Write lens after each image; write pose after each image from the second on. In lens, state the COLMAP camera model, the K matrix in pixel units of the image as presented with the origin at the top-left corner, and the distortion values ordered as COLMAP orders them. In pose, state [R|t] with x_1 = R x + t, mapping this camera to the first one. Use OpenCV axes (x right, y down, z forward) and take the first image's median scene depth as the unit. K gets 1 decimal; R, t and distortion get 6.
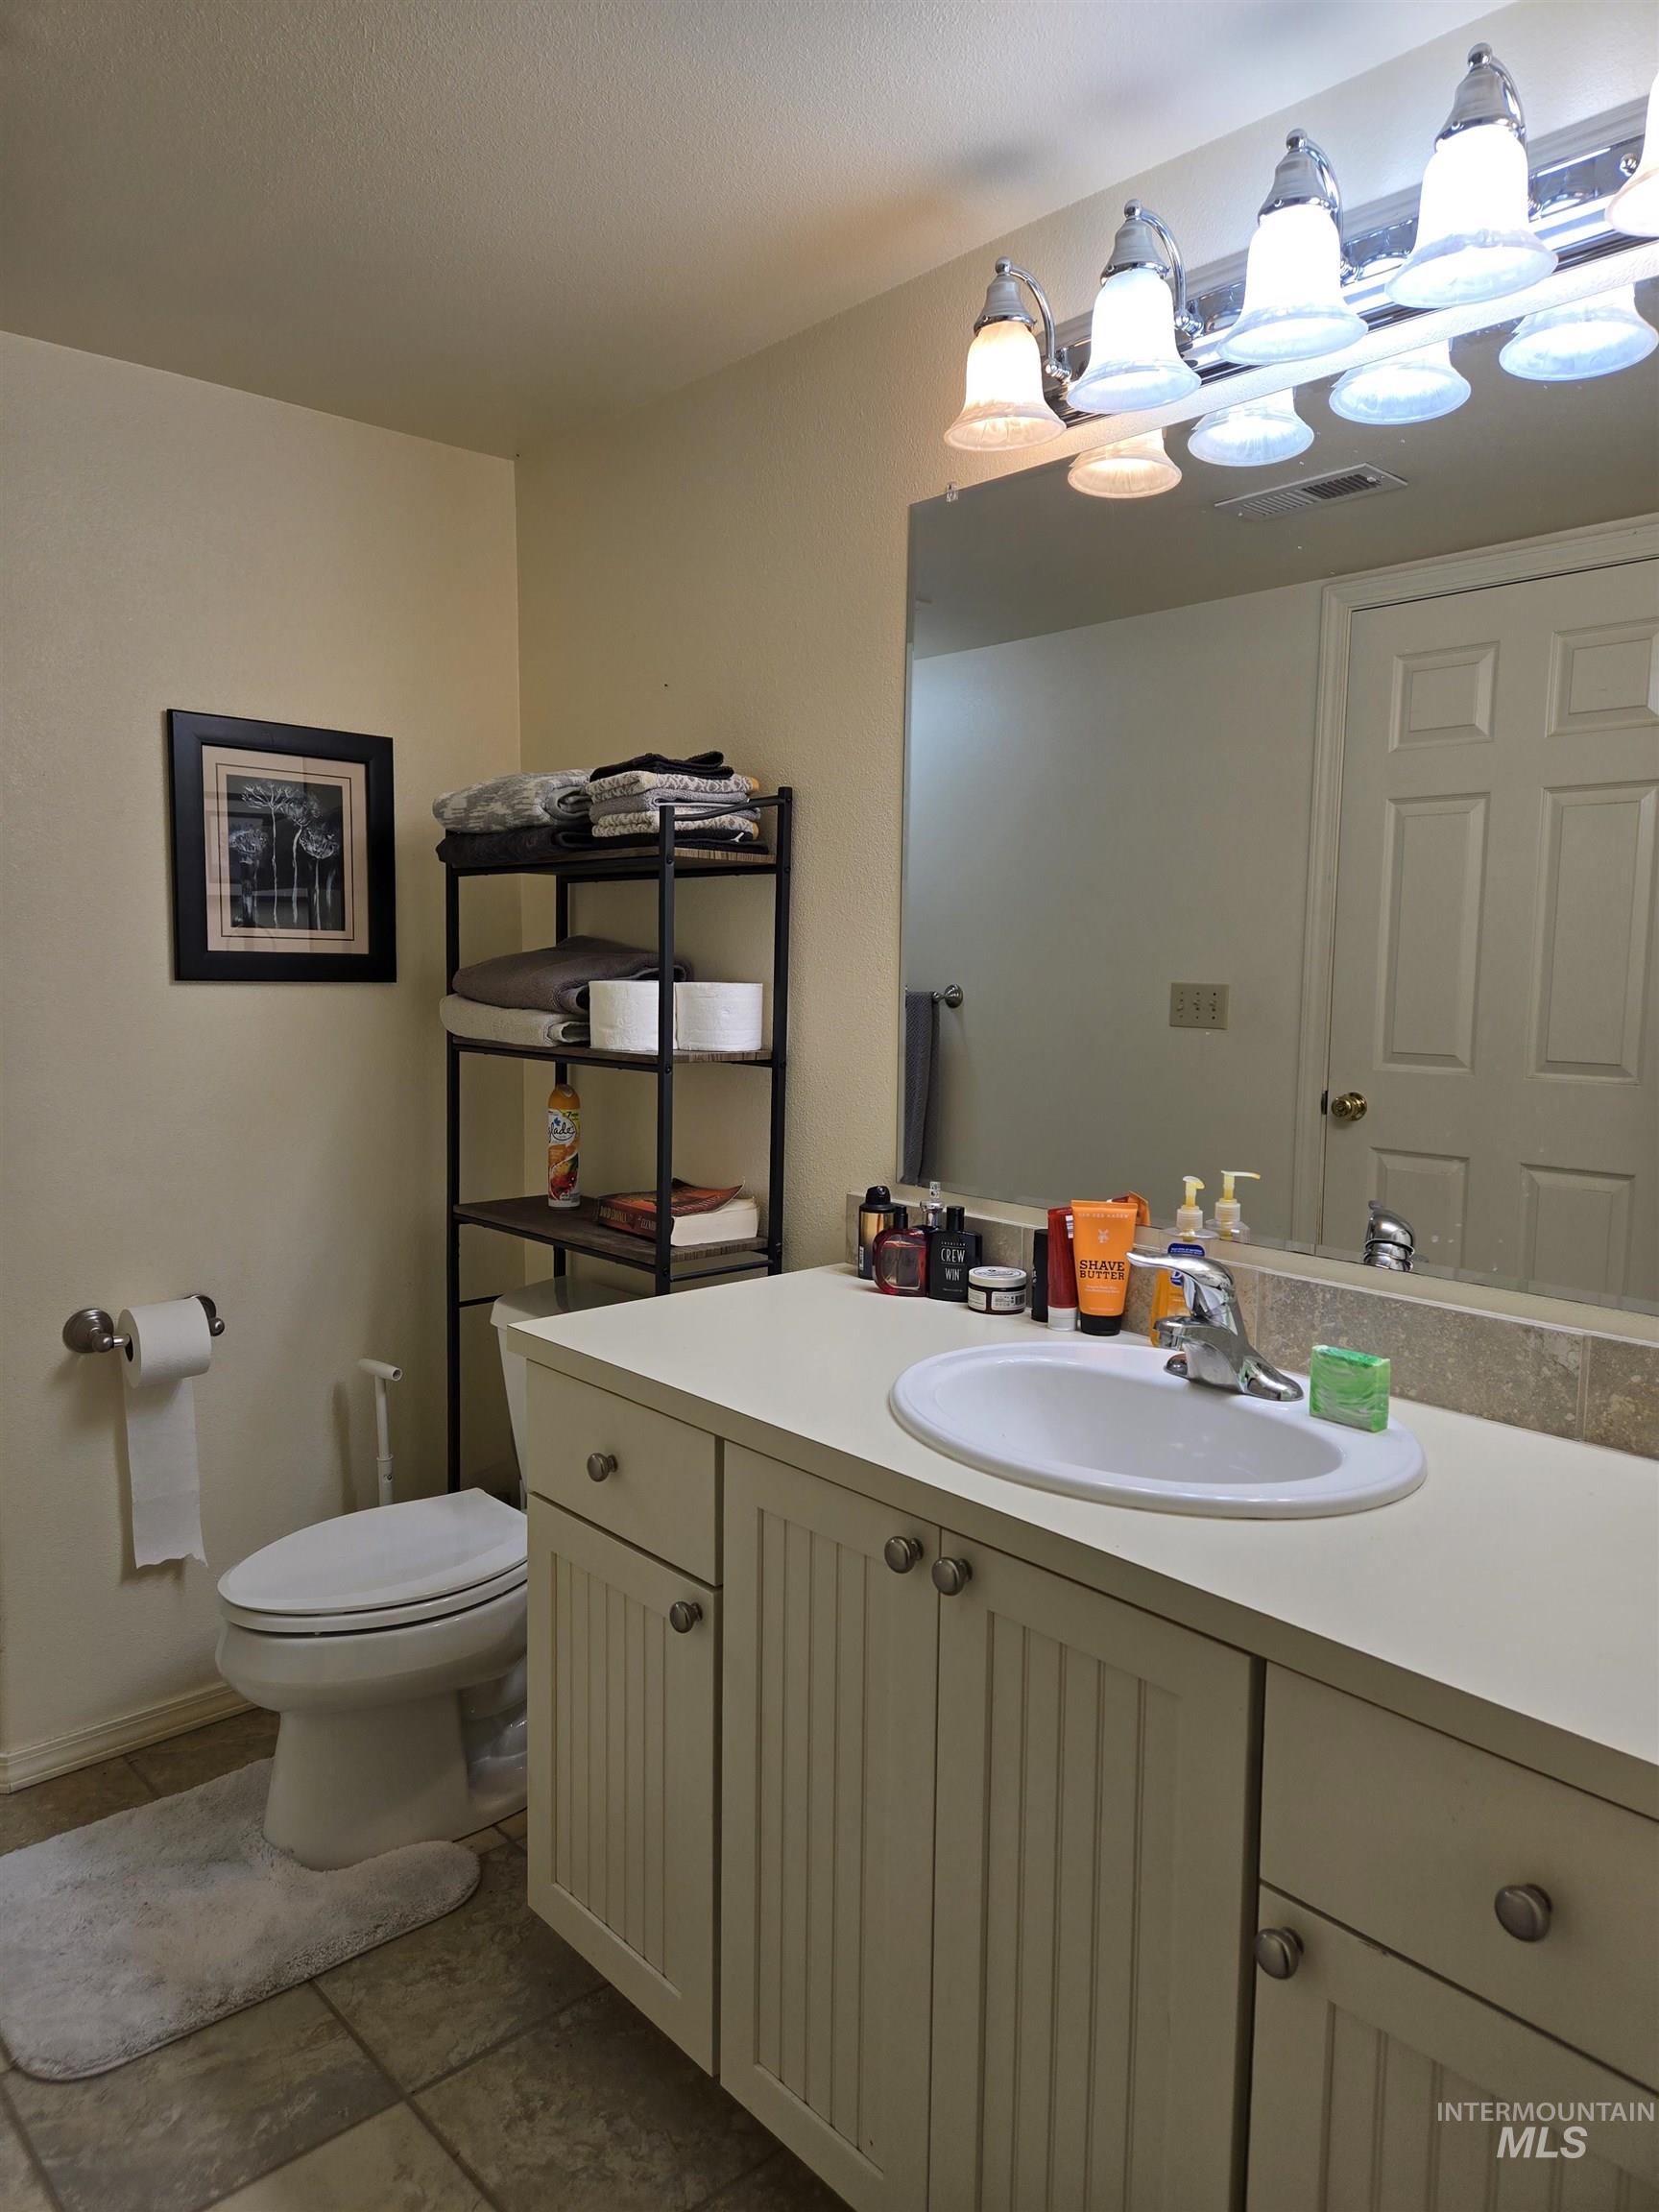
lens RADIAL K [[1477.0, 0, 829.8], [0, 1477.0, 1083.2], [0, 0, 1]] dist [0.070681, -0.054677]
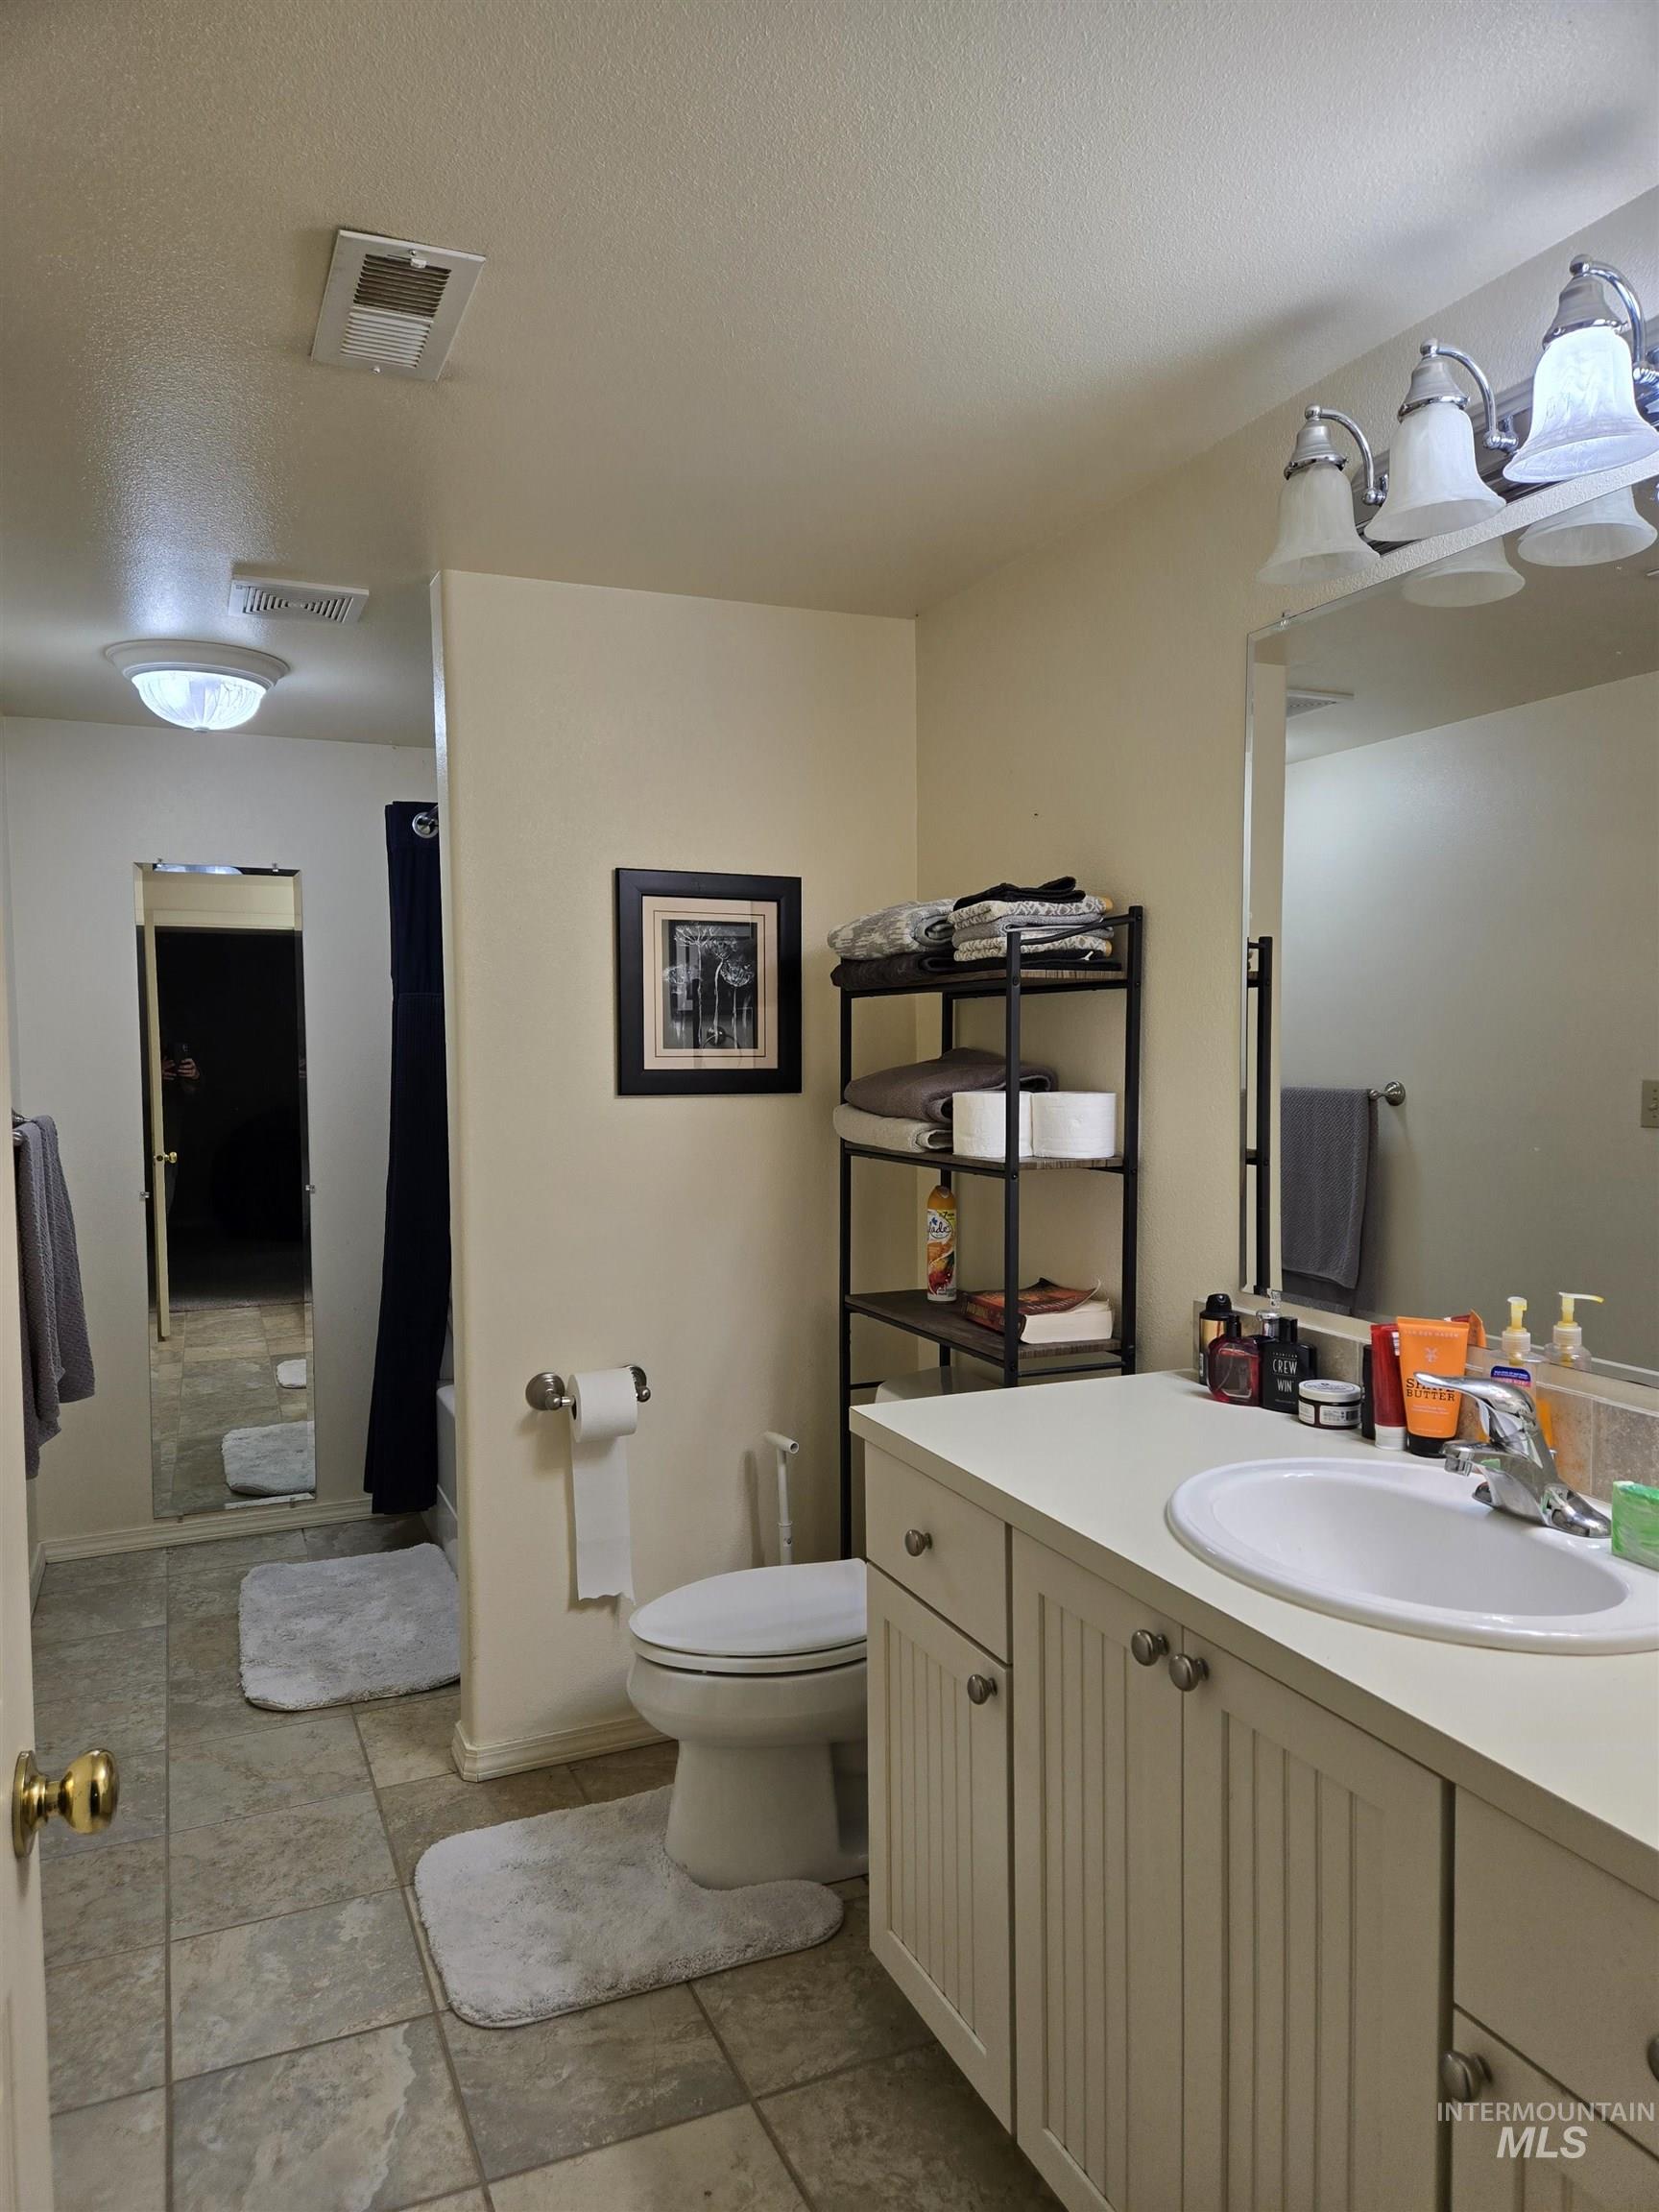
lens RADIAL K [[1477.0, 0, 832.6], [0, 1477.0, 1103.3], [0, 0, 1]] dist [0.070681, -0.054677]
pose [[0.948862, -0.005480, -0.315642, 0.110707], [-0.009574, 0.998890, -0.046125, -0.012245], [0.315545, 0.046789, 0.947757, -0.061734]]
